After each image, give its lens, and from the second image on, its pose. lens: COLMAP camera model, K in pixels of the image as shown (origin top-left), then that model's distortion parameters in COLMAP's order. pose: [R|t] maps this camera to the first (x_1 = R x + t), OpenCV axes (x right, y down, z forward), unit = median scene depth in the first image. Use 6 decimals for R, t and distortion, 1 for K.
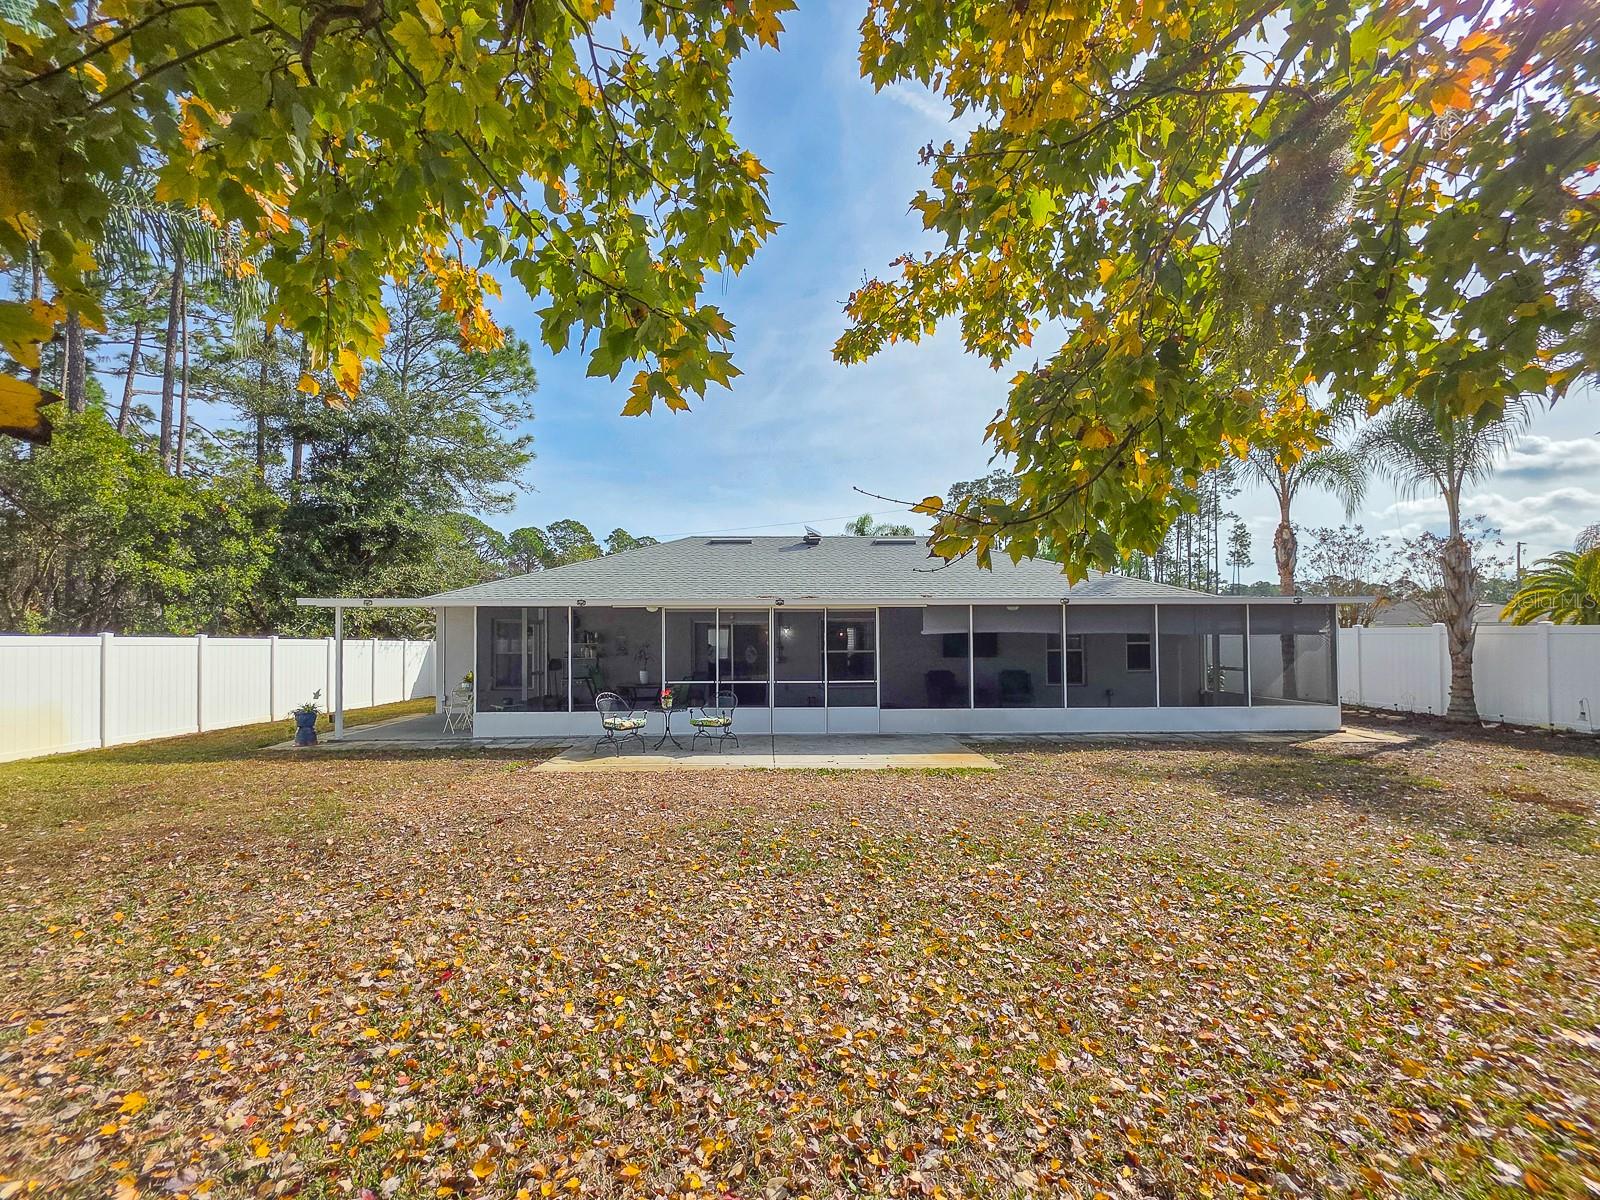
lens RADIAL K [[677.7, 0, 797.2], [0, 677.7, 619.8], [0, 0, 1]] dist [0.000077, 0.000089]
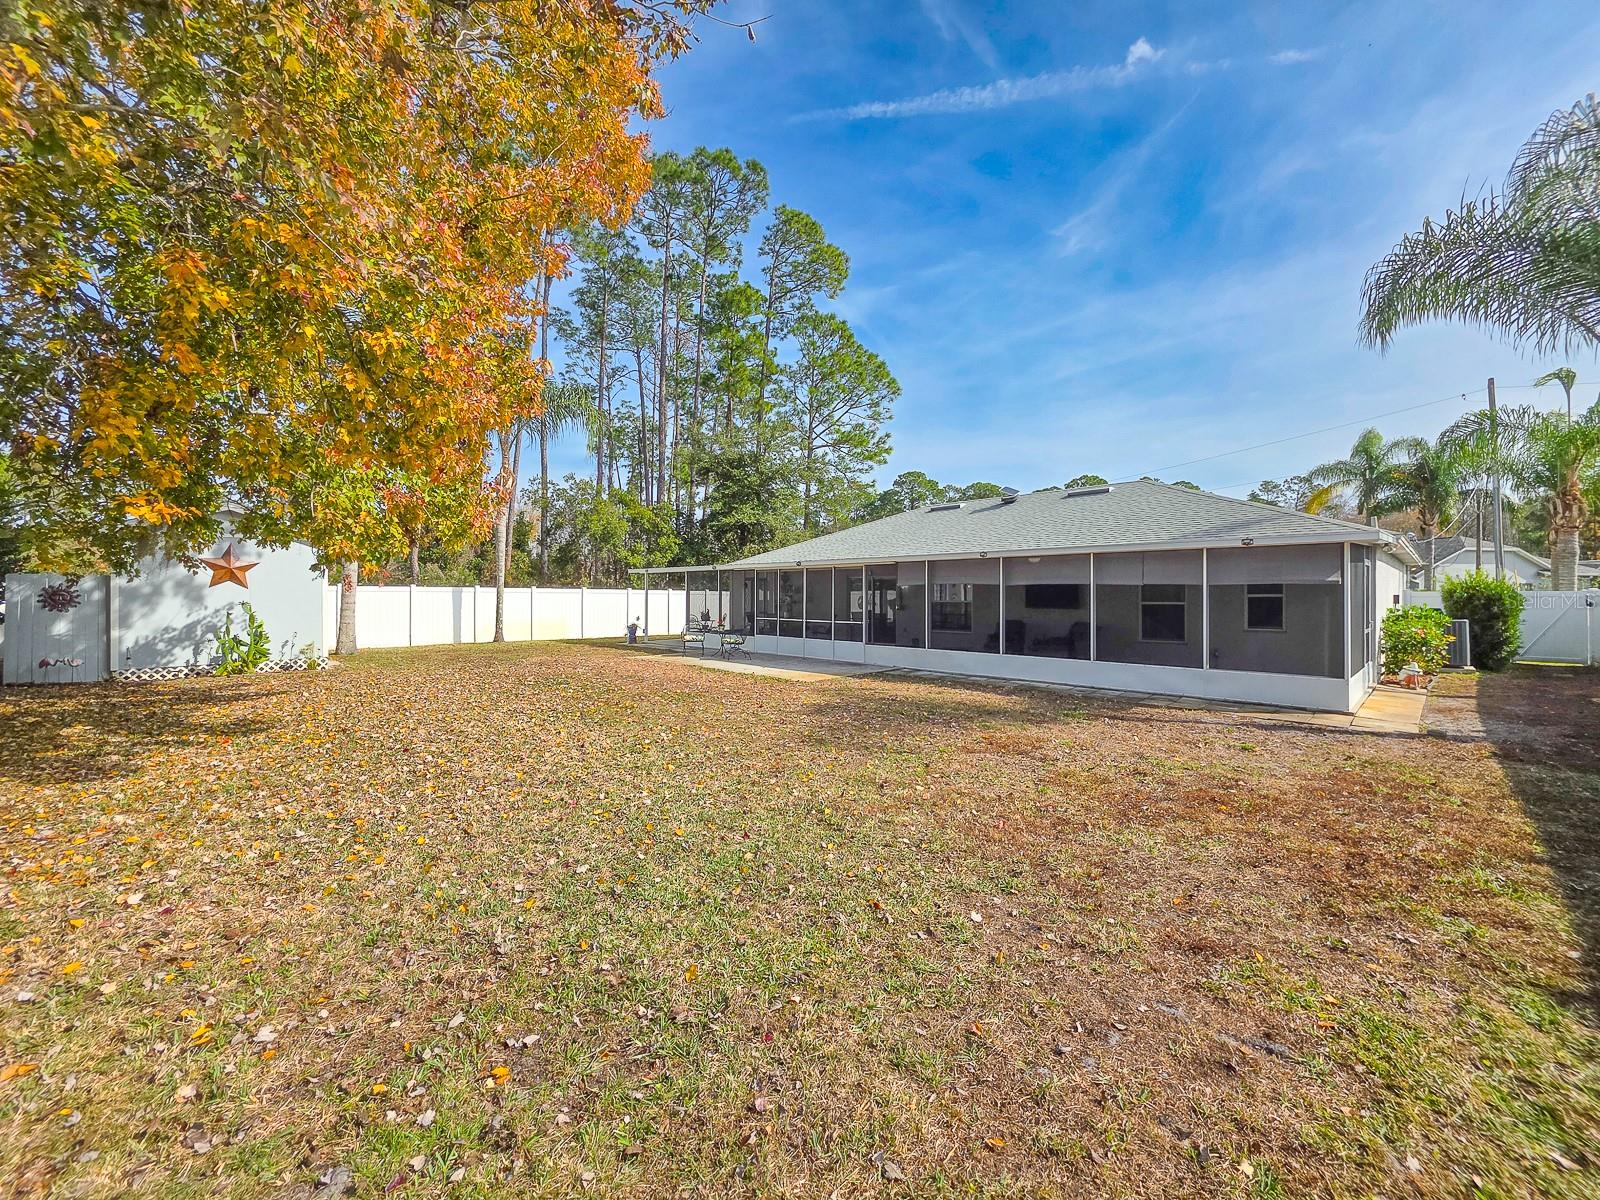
lens RADIAL K [[708.9, 0, 831.4], [0, 708.9, 588.0], [0, 0, 1]] dist [0.000596, 0.000048]
pose [[0.663594, -0.004981, -0.748076, 1.090865], [0.016276, 0.999837, 0.007780, 0.013687], [0.747916, -0.017339, 0.663567, 0.063997]]
